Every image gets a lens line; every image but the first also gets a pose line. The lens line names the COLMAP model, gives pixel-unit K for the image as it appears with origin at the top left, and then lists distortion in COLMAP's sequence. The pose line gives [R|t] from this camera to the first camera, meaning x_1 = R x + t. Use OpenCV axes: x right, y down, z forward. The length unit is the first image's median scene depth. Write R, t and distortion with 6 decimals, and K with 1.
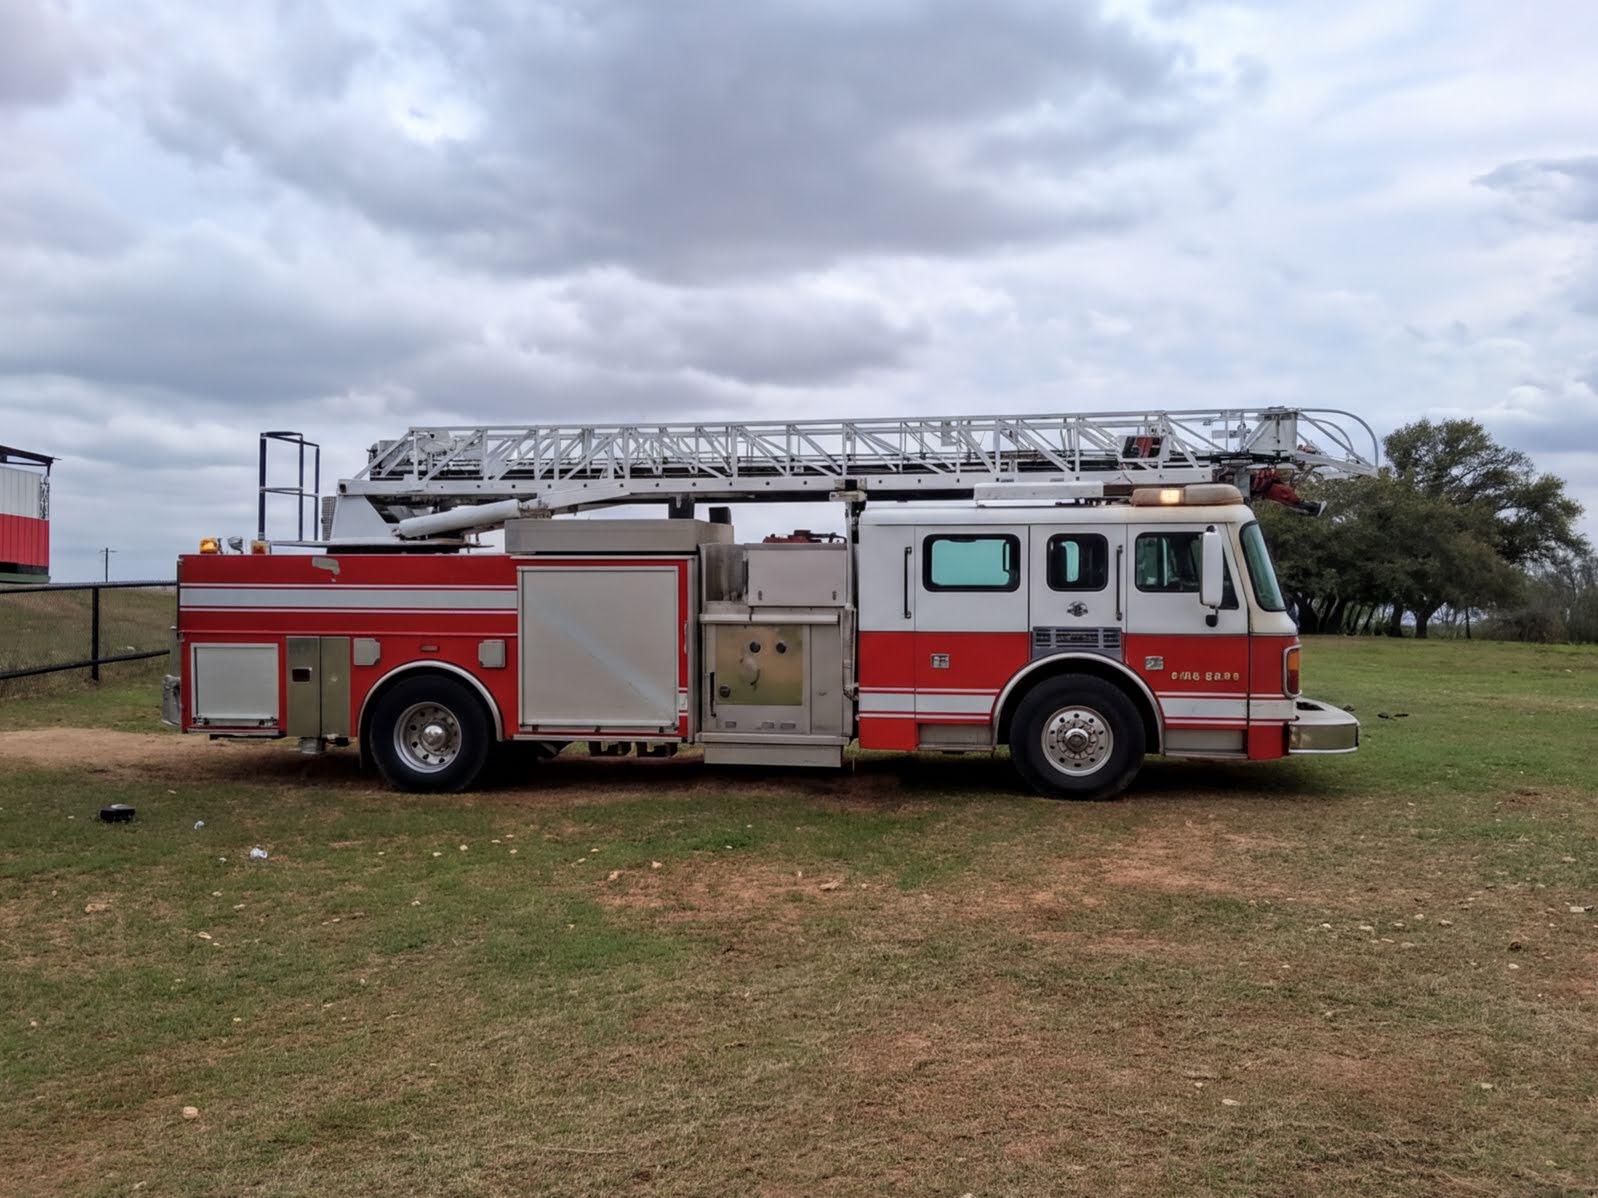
lens RADIAL K [[1219.8, 0, 794.4], [0, 1219.8, 650.5], [0, 0, 1]] dist [0.082624, -0.191151]
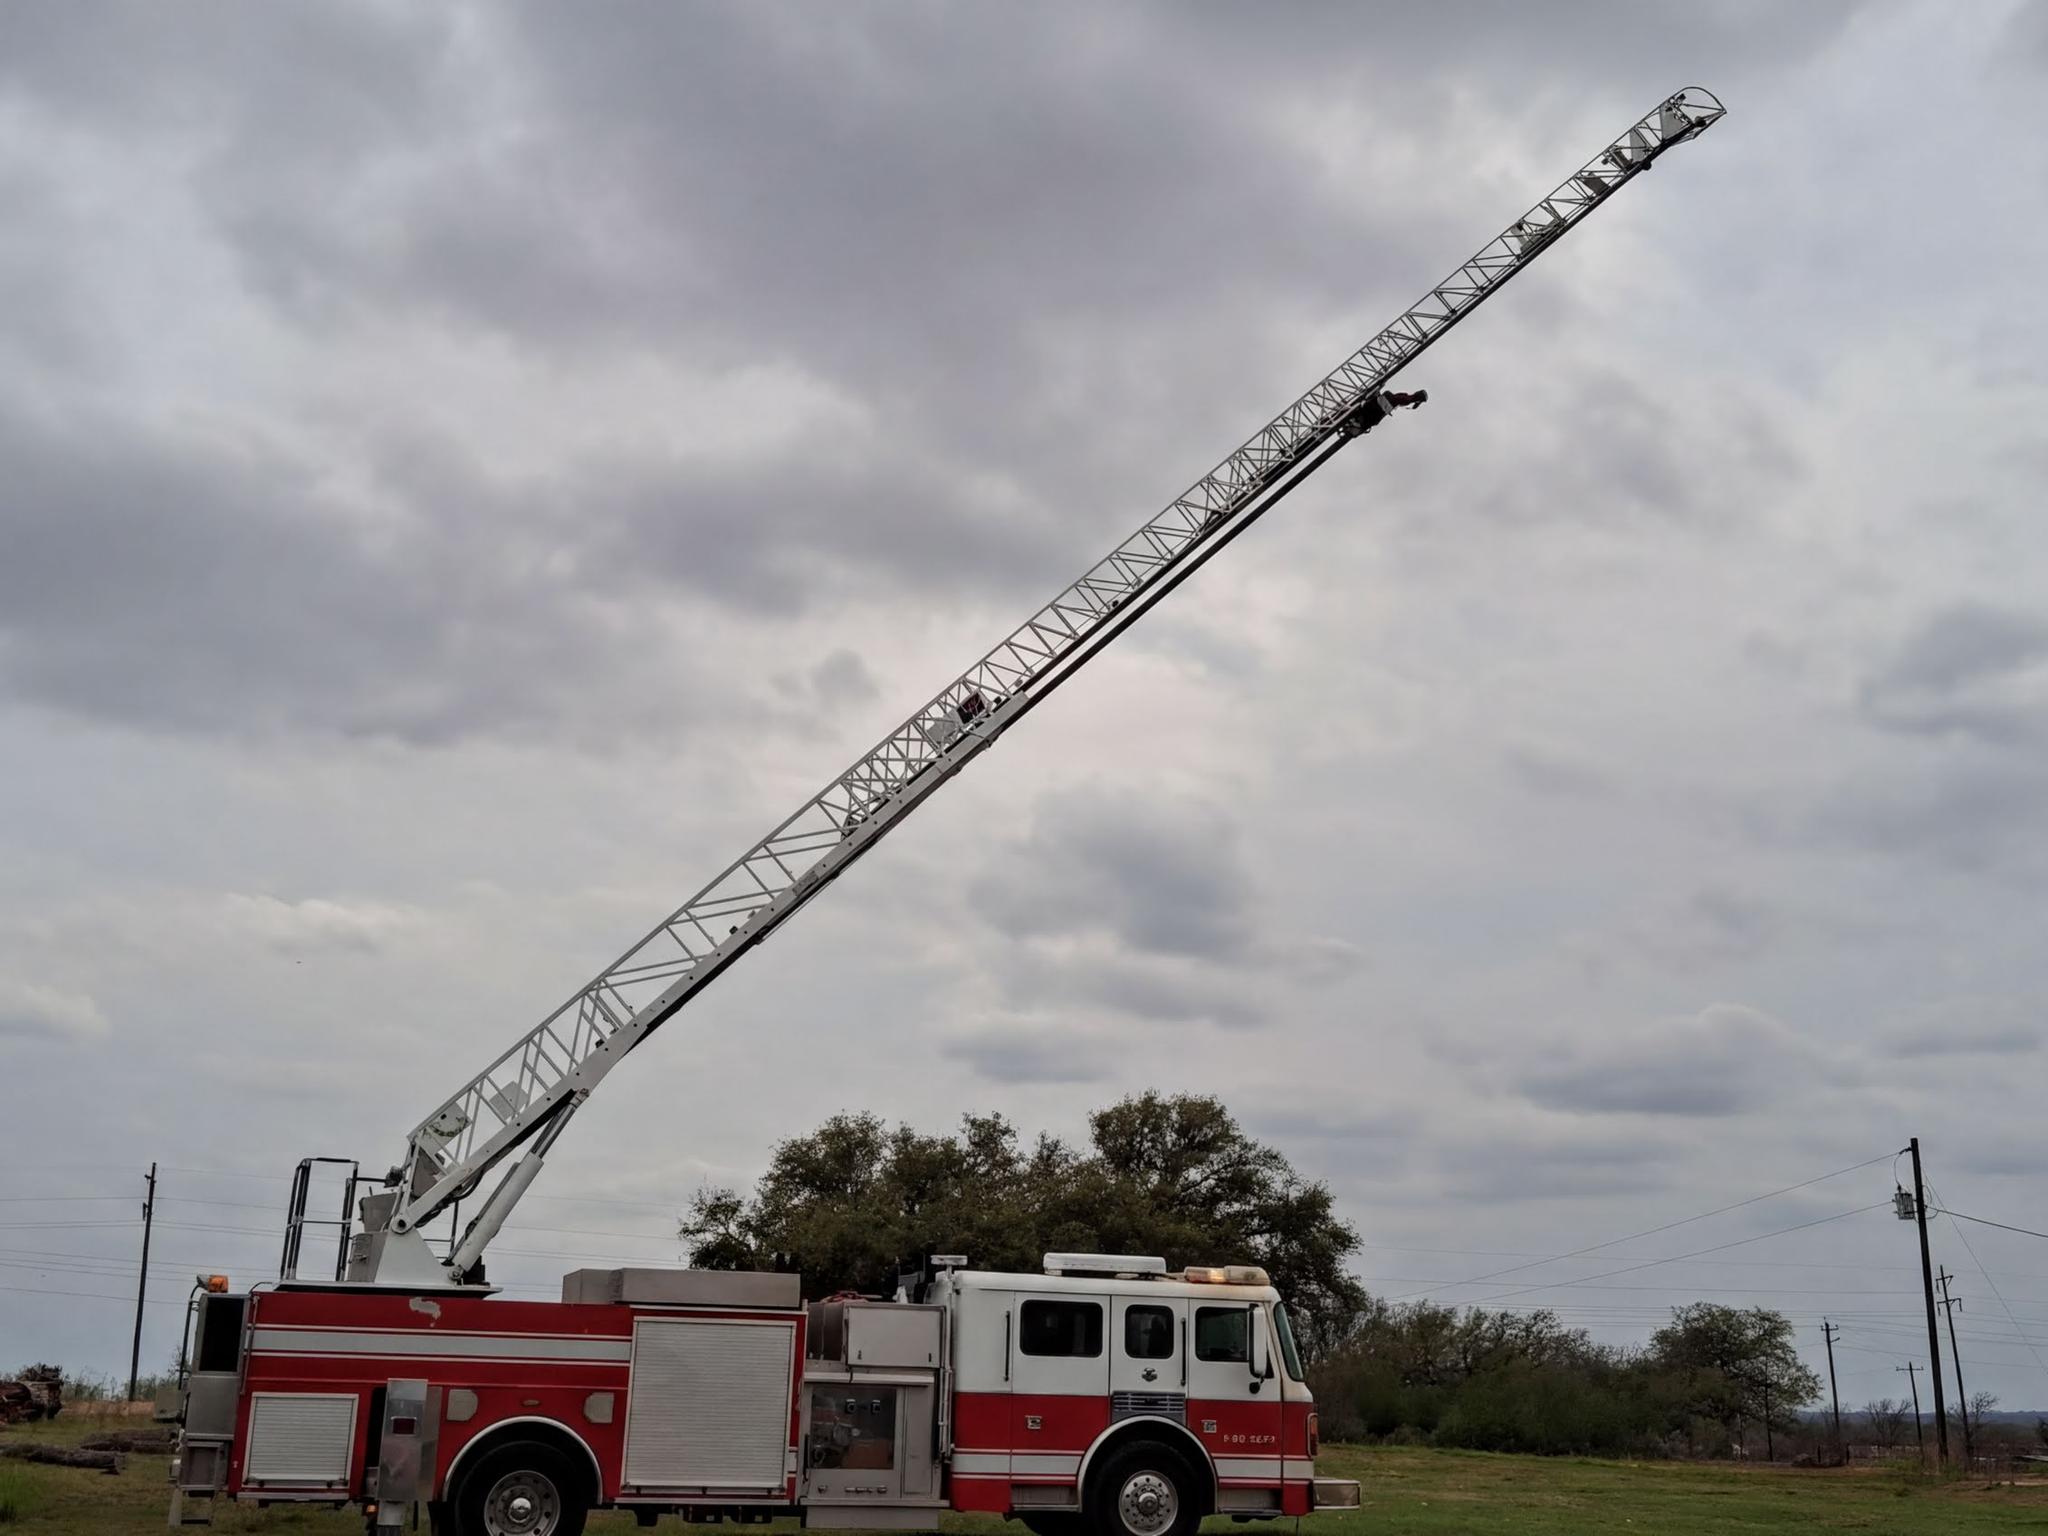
lens RADIAL K [[2377.7, 0, 1023.8], [0, 2377.7, 680.7], [0, 0, 1]] dist [0.005355, -0.033467]
pose [[0.899241, 0.143648, 0.413196, -0.820383], [-0.006297, 0.948701, -0.316112, 0.049418], [-0.437408, 0.281659, 0.854015, -0.938263]]
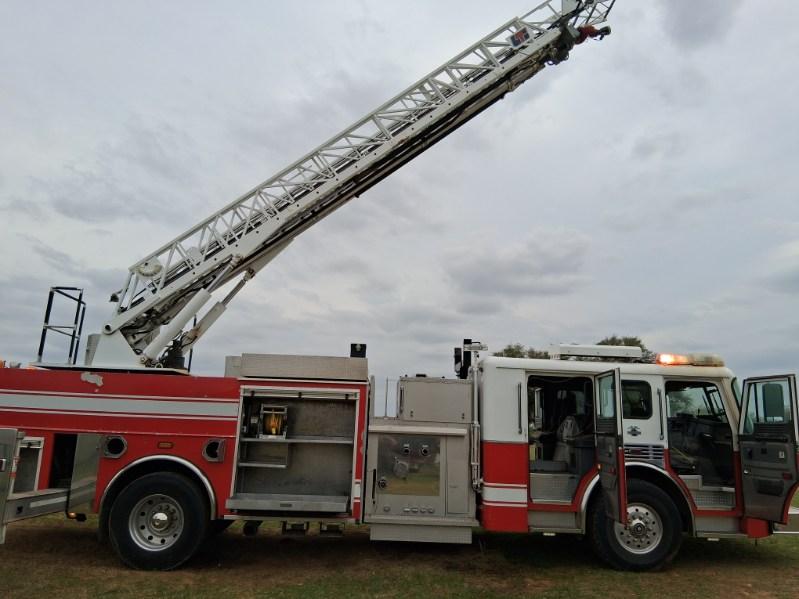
lens RADIAL K [[593.8, 0, 402.1], [0, 593.8, 301.7], [0, 0, 1]] dist [0.090714, -0.164562]
pose [[0.985405, 0.065313, 0.157195, -0.160133], [-0.027440, 0.972332, -0.231985, -0.009780], [-0.167998, 0.224286, 0.959934, 0.301847]]
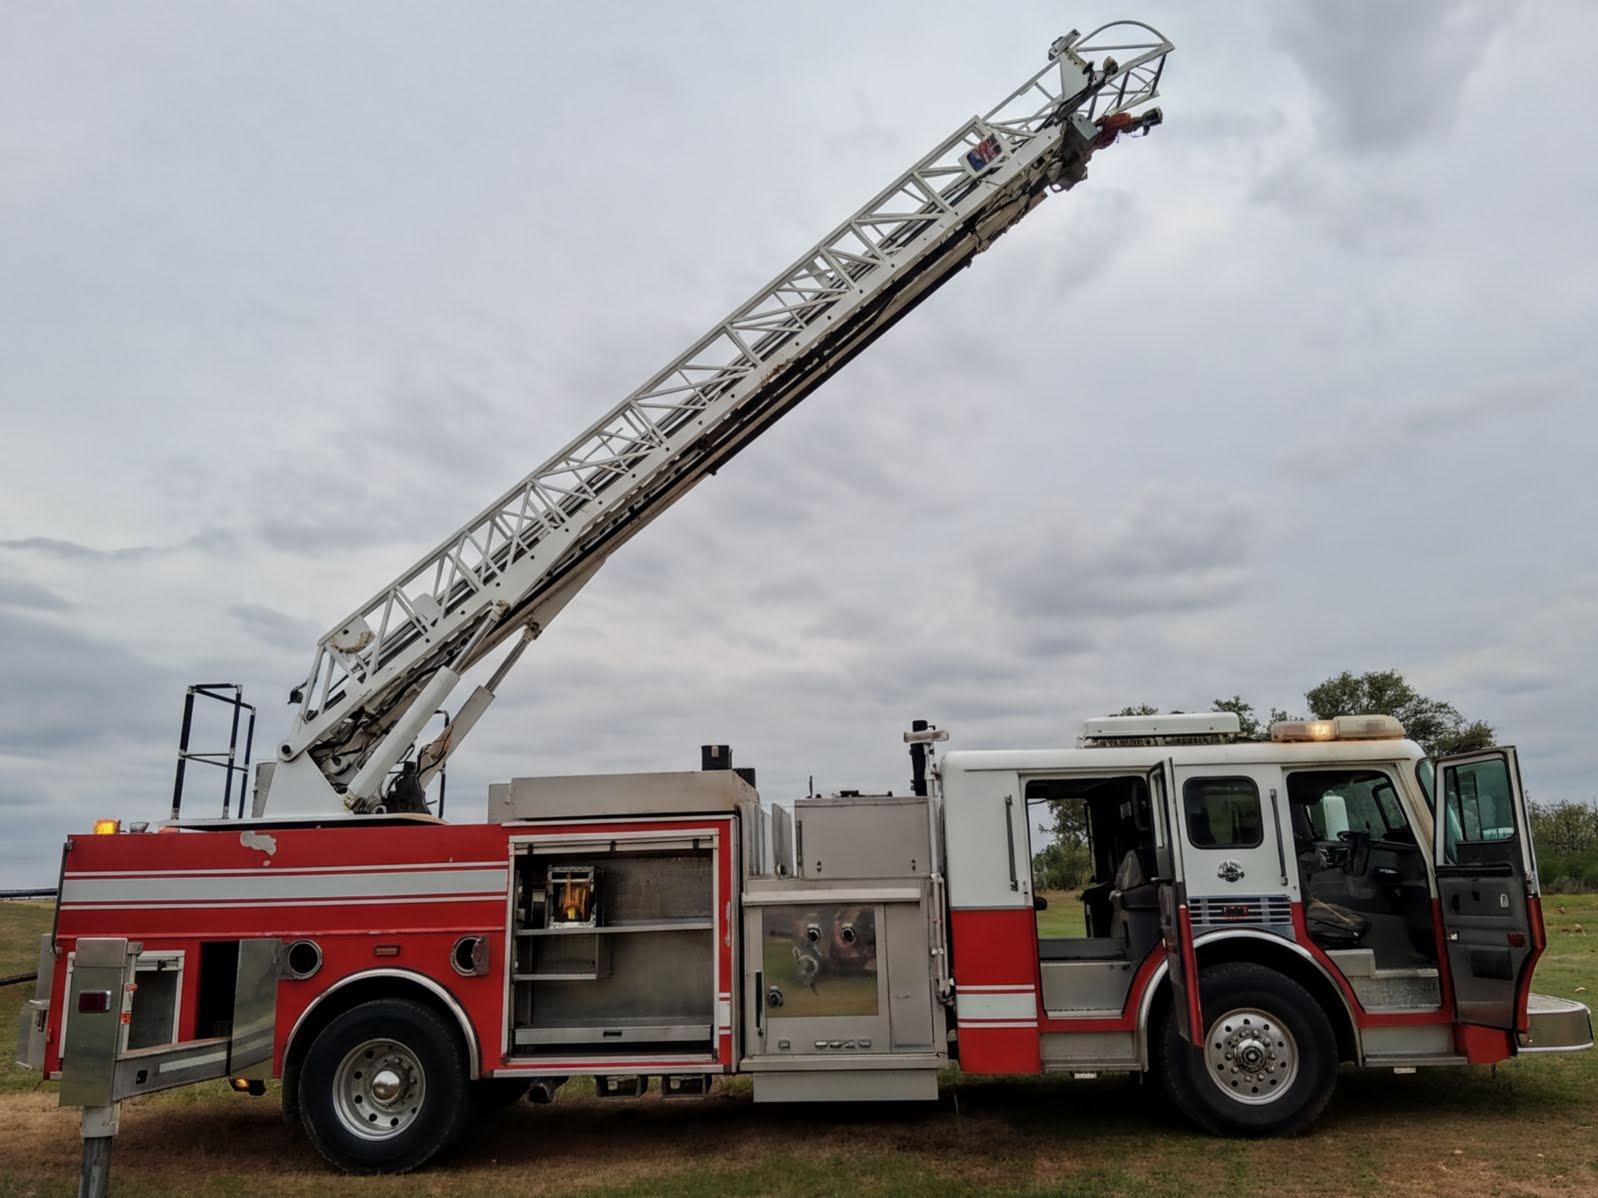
lens RADIAL K [[1200.5, 0, 800.8], [0, 1200.5, 592.3], [0, 0, 1]] dist [0.096025, -0.179255]
pose [[0.997881, -0.015255, 0.063246, -0.087050], [0.031701, 0.962922, -0.267911, -0.006784], [-0.056814, 0.269349, 0.961365, 0.205857]]
